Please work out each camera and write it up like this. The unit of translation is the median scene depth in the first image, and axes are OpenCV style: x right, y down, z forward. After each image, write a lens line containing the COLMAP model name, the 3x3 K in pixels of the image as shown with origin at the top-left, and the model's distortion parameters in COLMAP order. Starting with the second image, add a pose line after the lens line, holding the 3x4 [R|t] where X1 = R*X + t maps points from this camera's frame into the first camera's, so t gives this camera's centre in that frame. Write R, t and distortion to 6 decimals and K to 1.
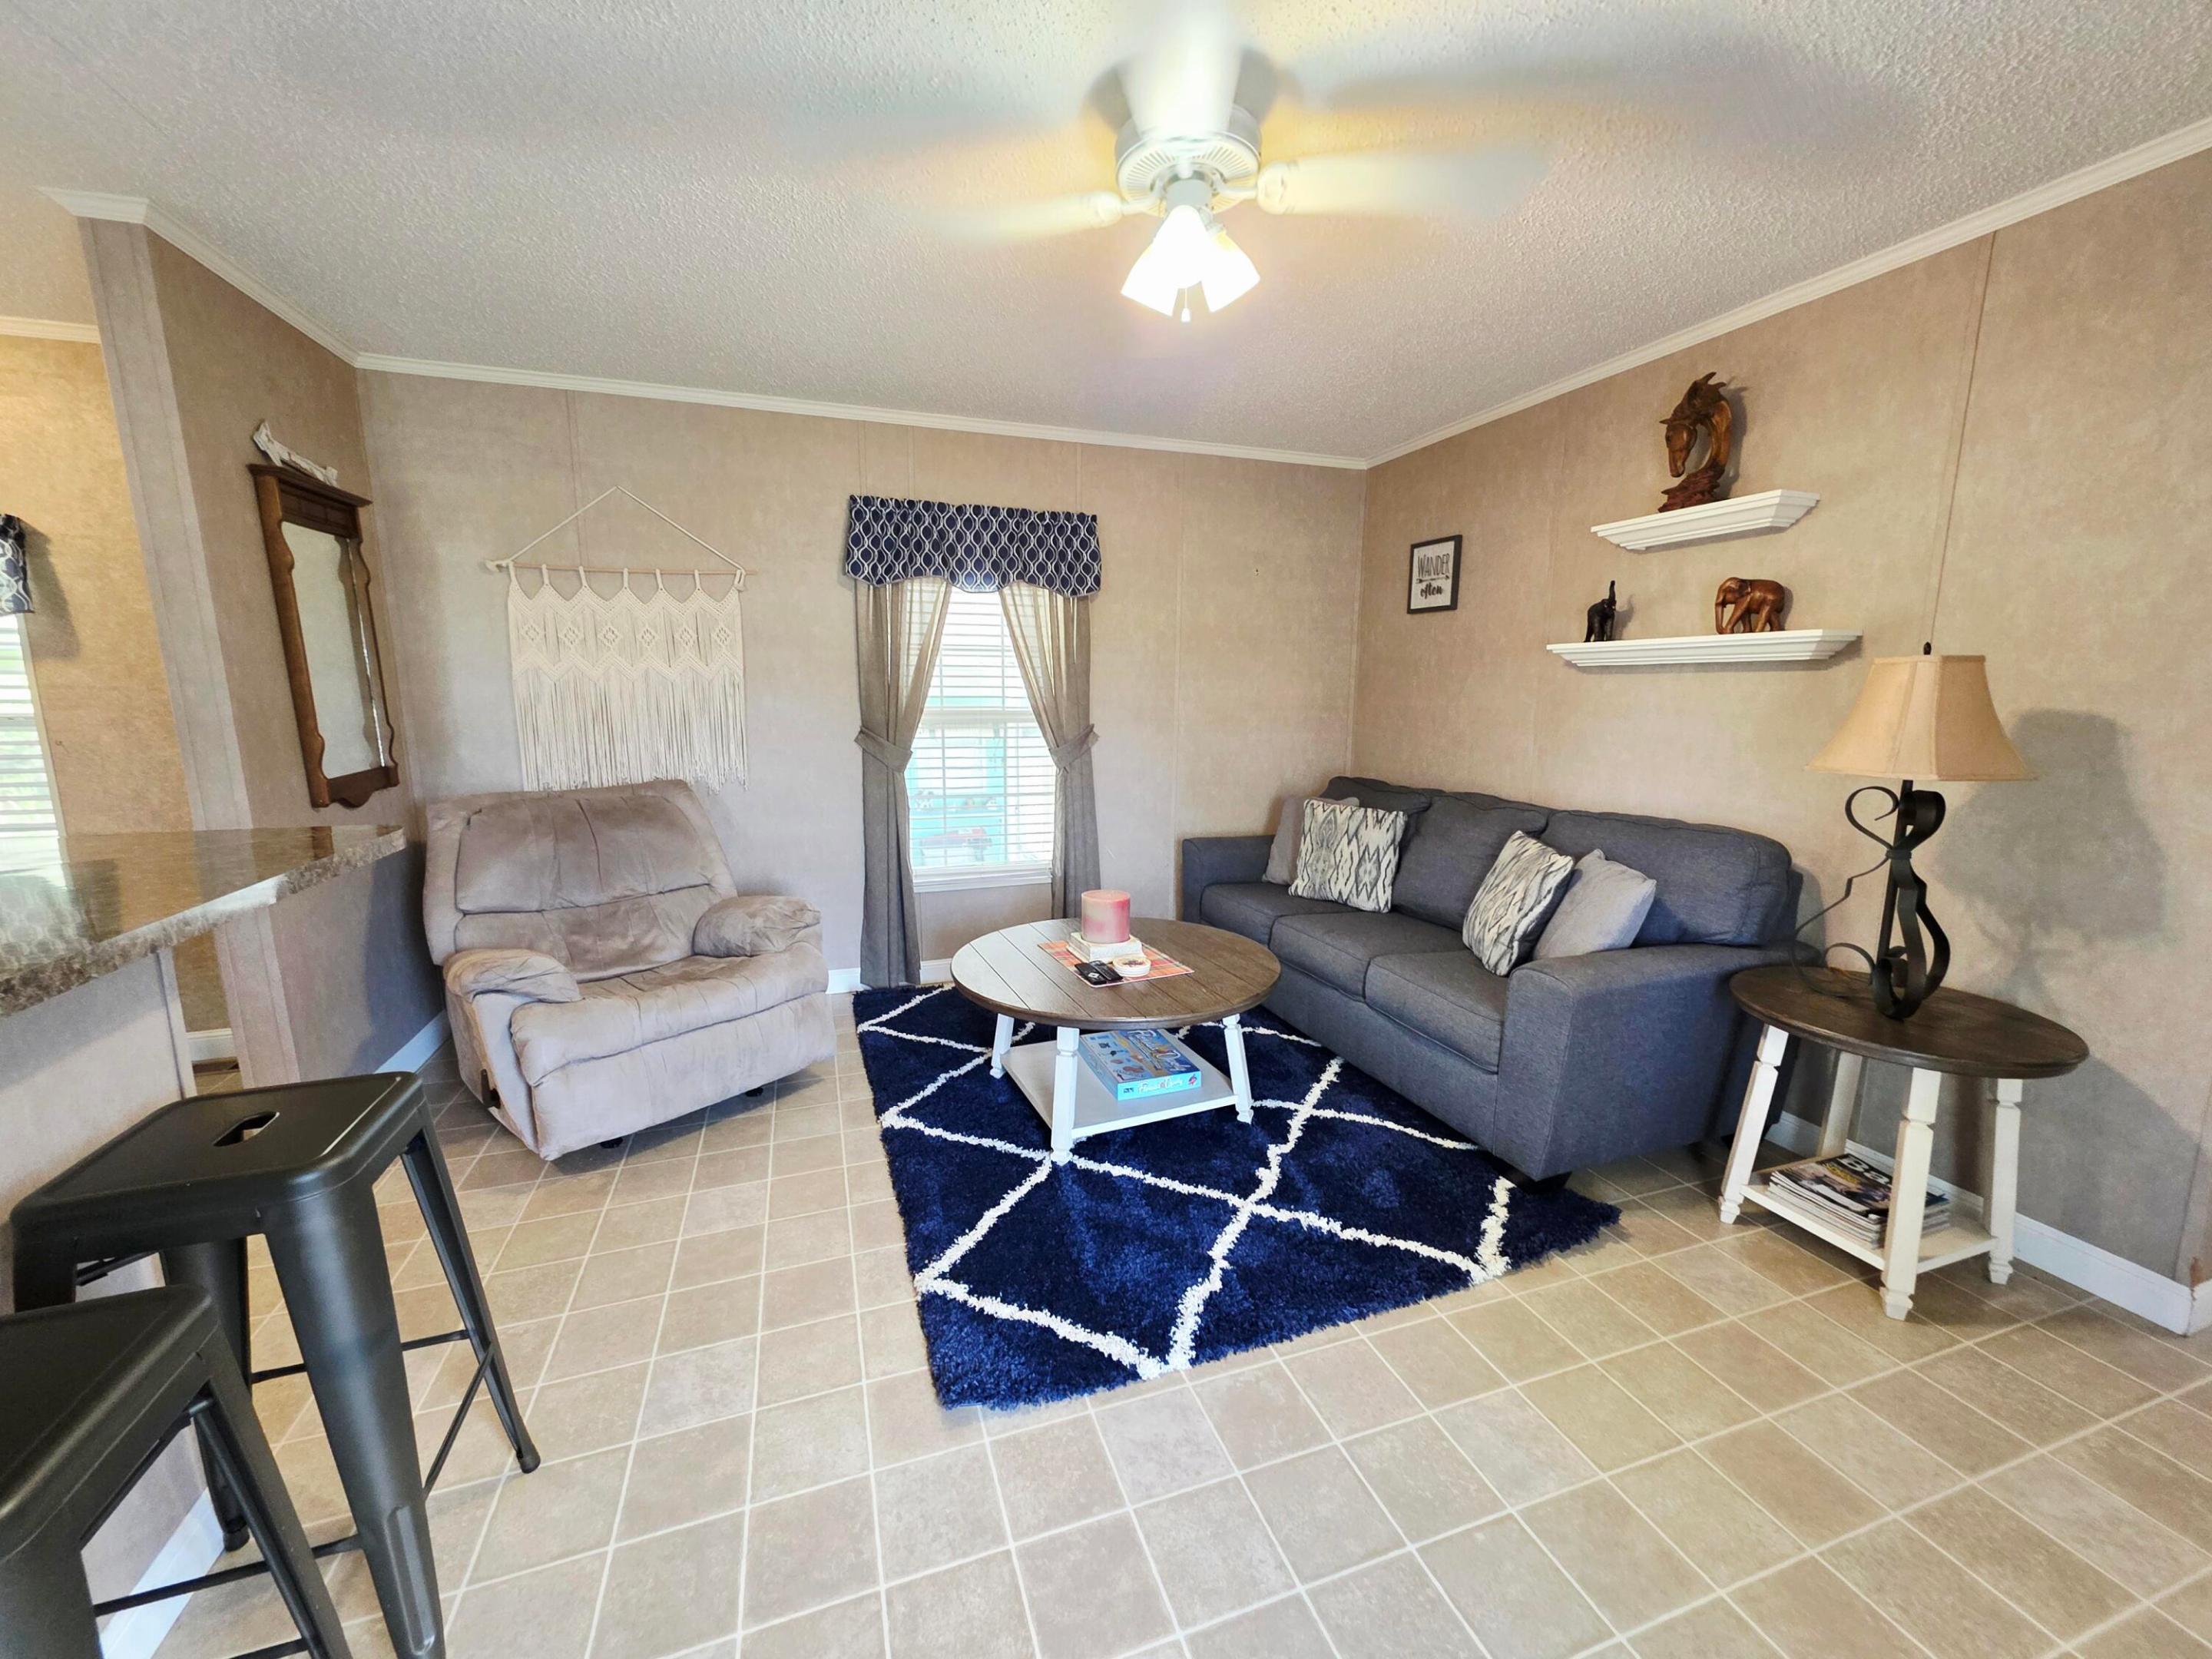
lens RADIAL K [[879.2, 0, 1112.5], [0, 879.2, 831.4], [0, 0, 1]] dist [0.002313, 0.000634]
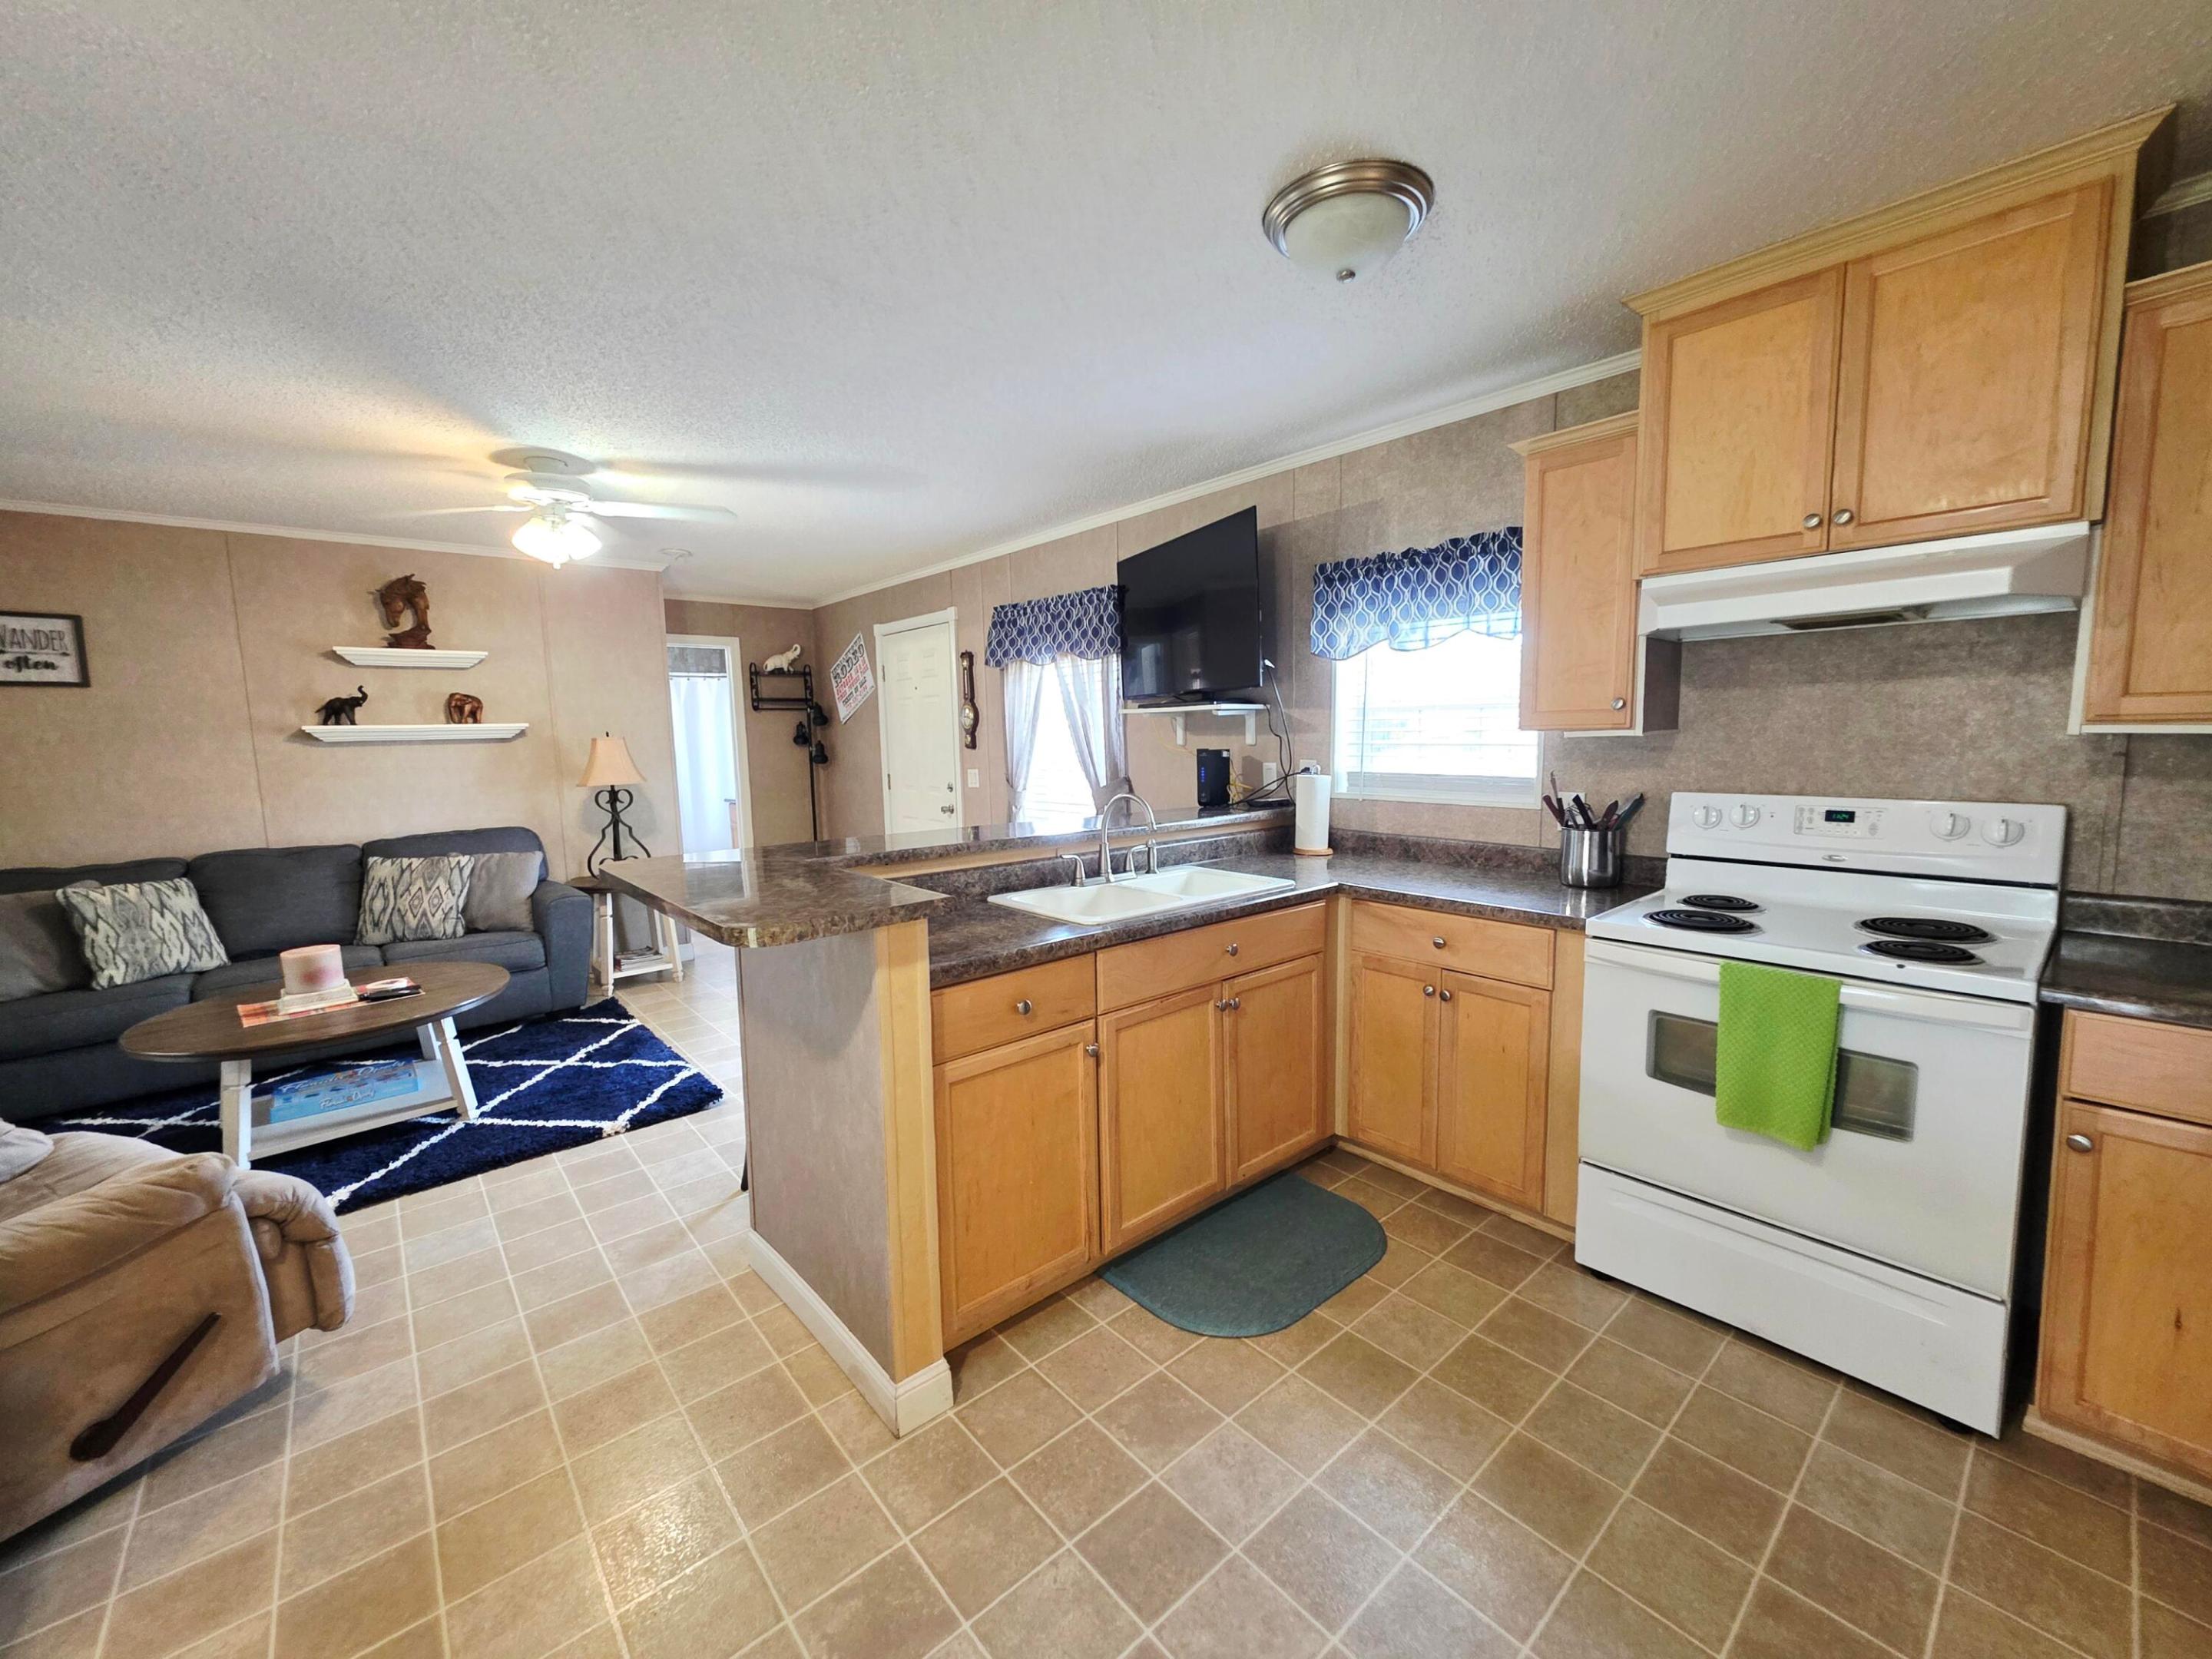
lens RADIAL K [[879.2, 0, 1110.1], [0, 879.2, 821.9], [0, 0, 1]] dist [0.002313, 0.000634]
pose [[-0.367193, -0.098177, 0.924949, -1.524270], [0.166550, 0.971403, 0.169226, -0.117163], [-0.915112, 0.216189, -0.340341, 0.456686]]
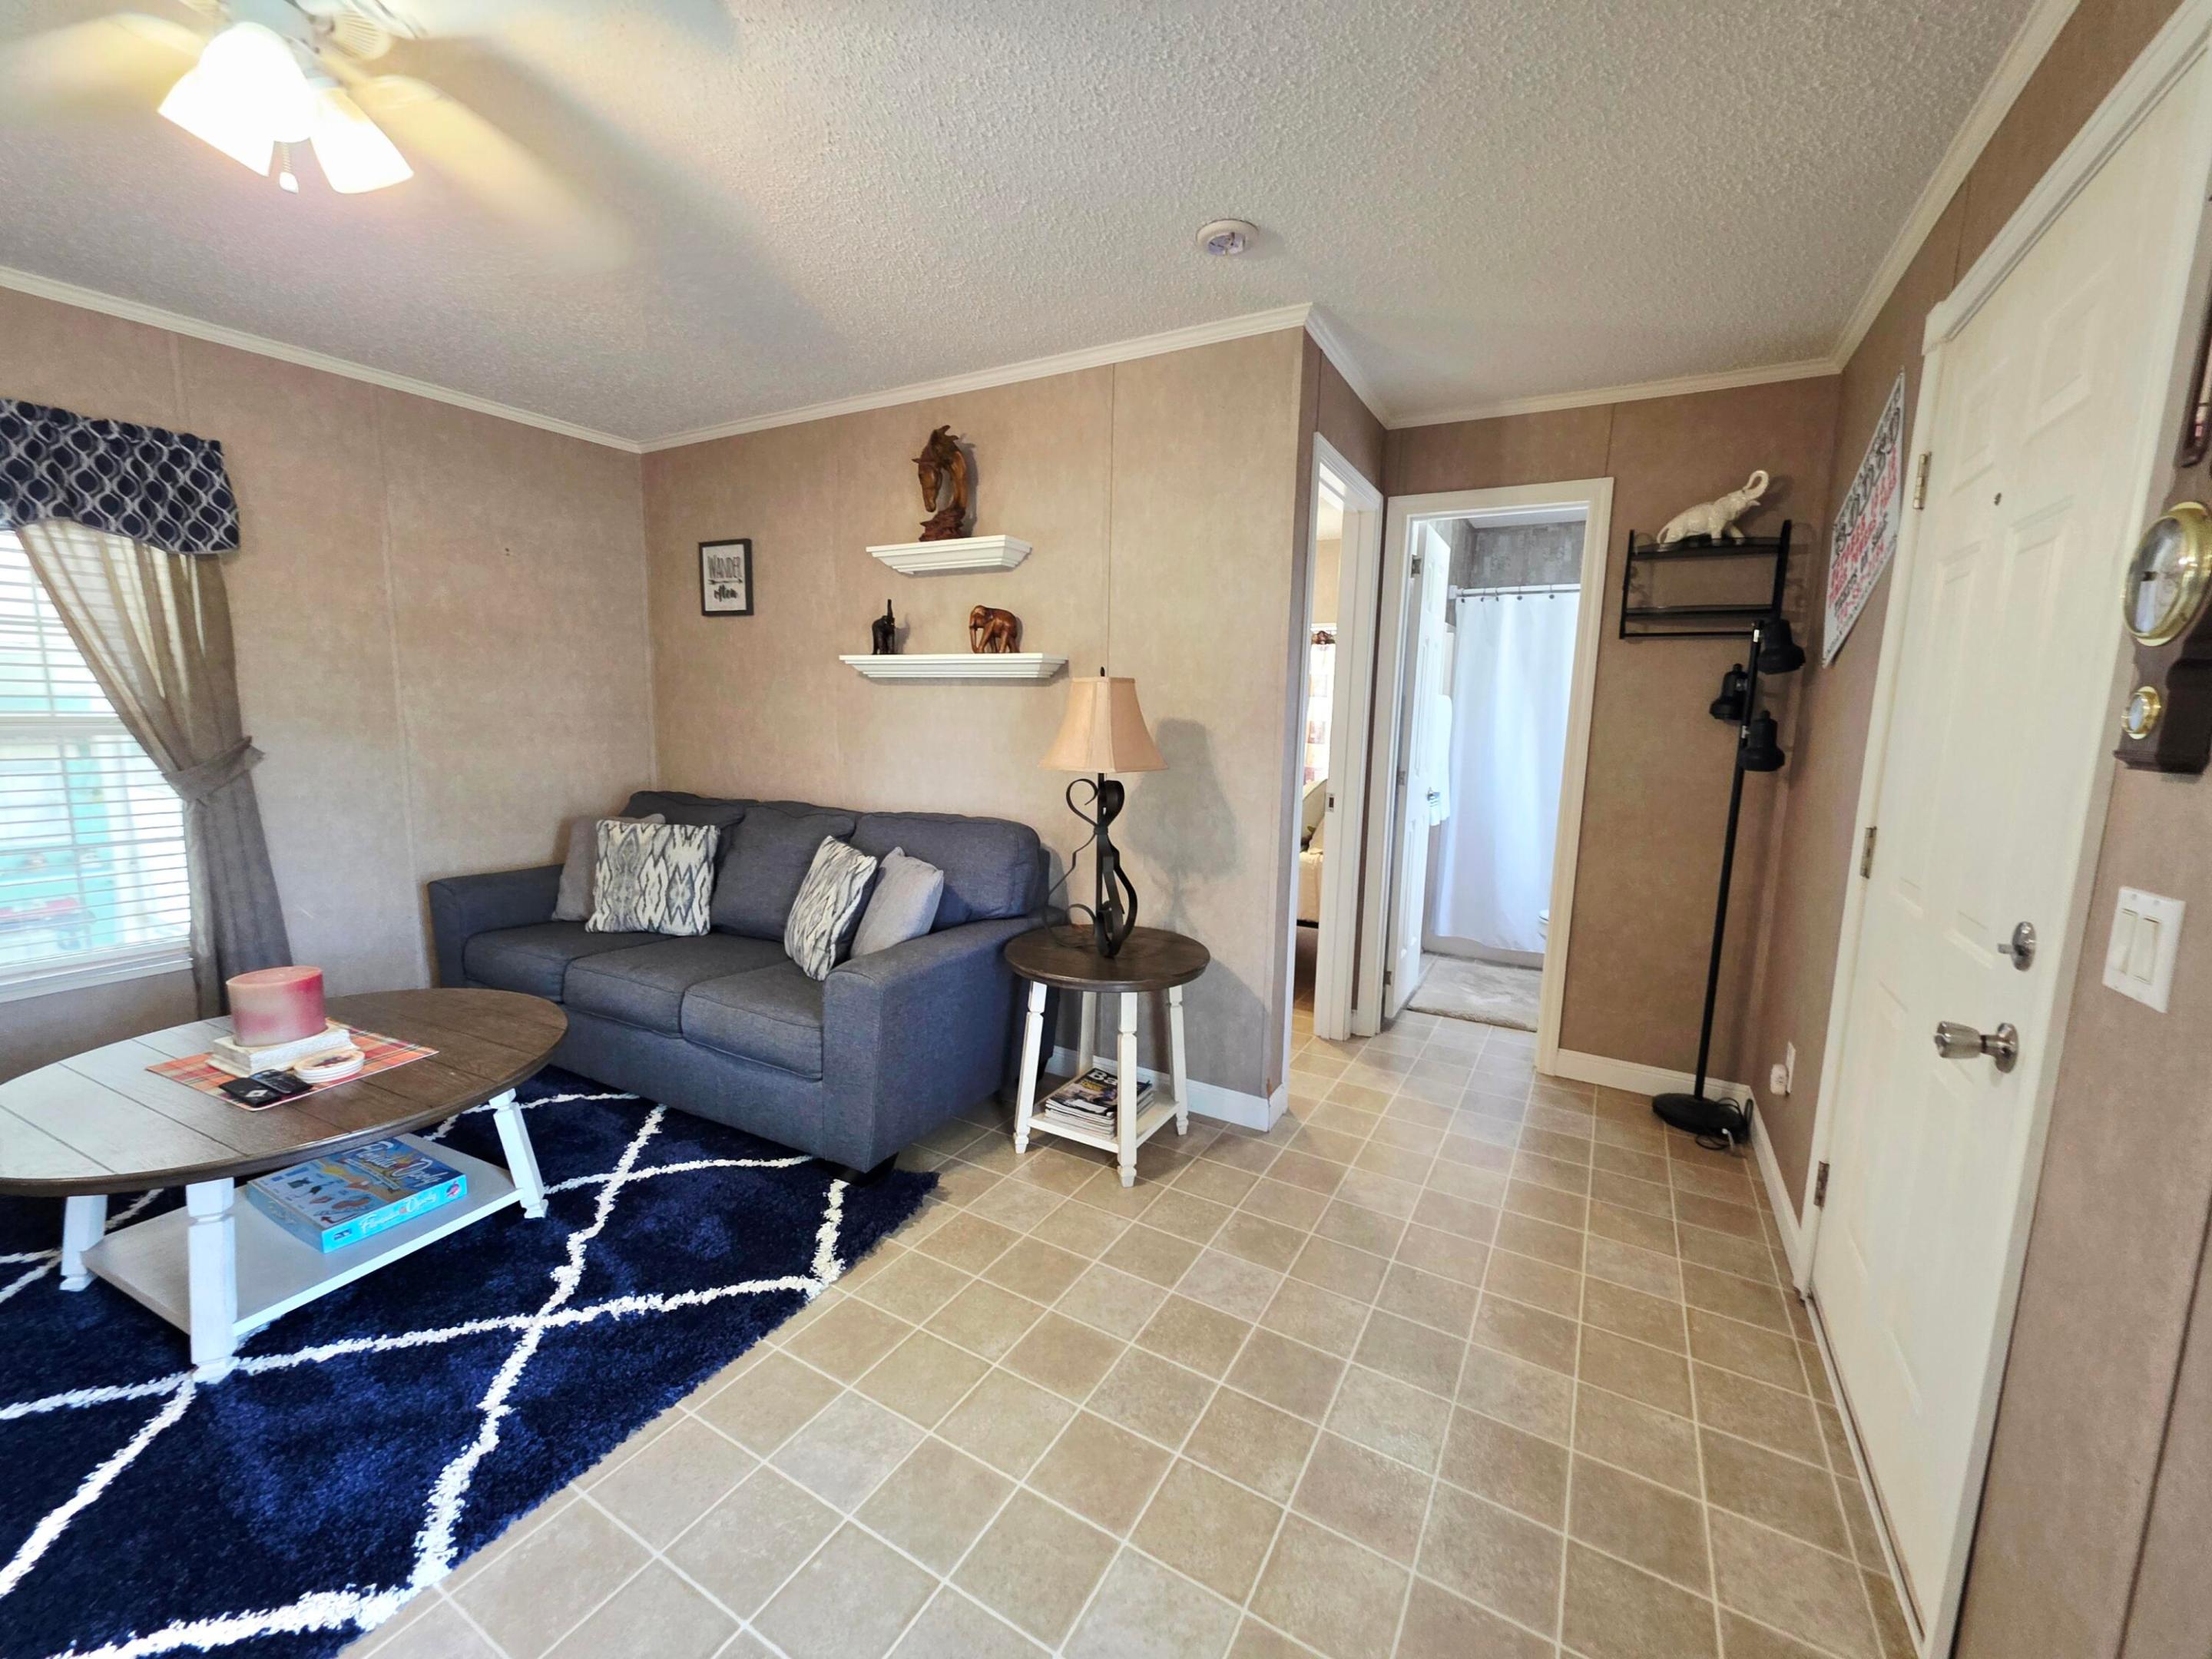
lens RADIAL K [[879.2, 0, 1115.4], [0, 879.2, 833.0], [0, 0, 1]] dist [0.002313, 0.000634]
pose [[0.752870, -0.084607, 0.652709, 0.053581], [0.088740, 0.995697, 0.026709, -0.002101], [-0.652160, 0.037813, 0.757138, 0.008173]]
